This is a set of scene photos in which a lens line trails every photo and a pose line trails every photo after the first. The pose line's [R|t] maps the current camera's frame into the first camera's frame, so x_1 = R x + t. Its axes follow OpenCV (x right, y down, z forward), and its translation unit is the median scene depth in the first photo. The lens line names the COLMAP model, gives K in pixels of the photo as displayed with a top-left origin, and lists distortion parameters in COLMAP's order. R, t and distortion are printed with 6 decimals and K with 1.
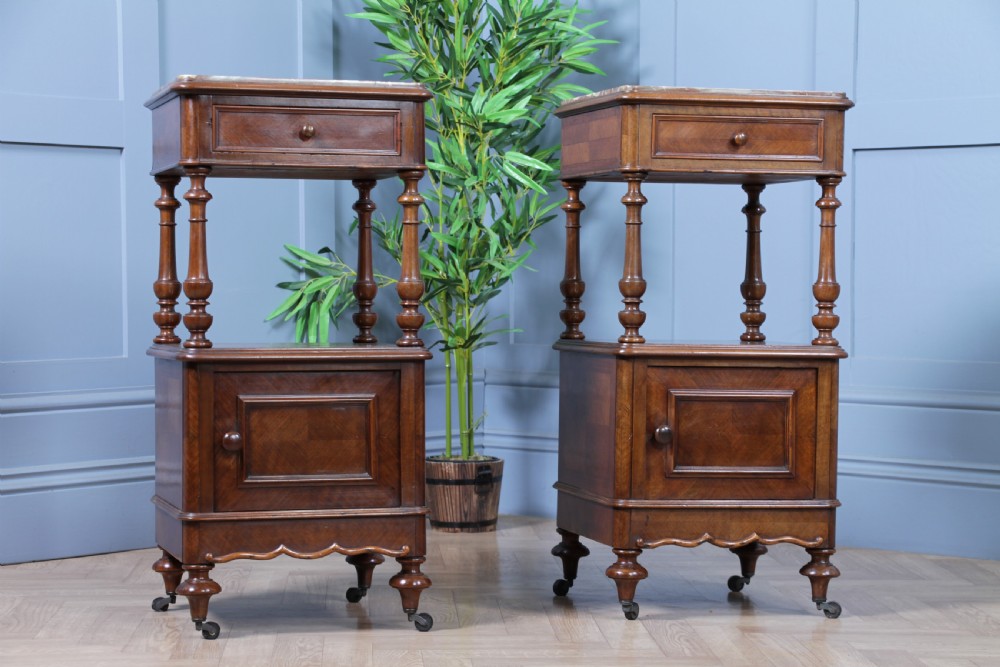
lens RADIAL K [[2482.4, 0, 504.6], [0, 2482.4, 342.8], [0, 0, 1]] dist [0.412994, 0.733345]
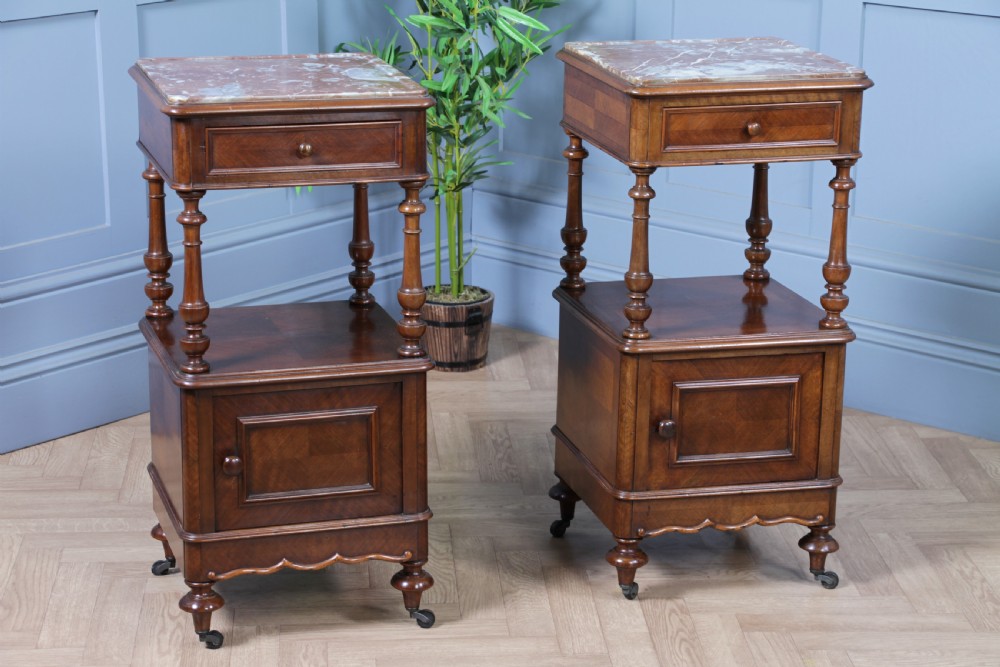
lens RADIAL K [[2482.4, 0, 504.6], [0, 2482.4, 342.8], [0, 0, 1]] dist [0.412994, 0.733345]
pose [[0.999833, 0.002363, 0.018147, -0.018485], [-0.006748, 0.969365, 0.245531, -0.235187], [-0.017011, -0.245612, 0.969219, 0.050781]]
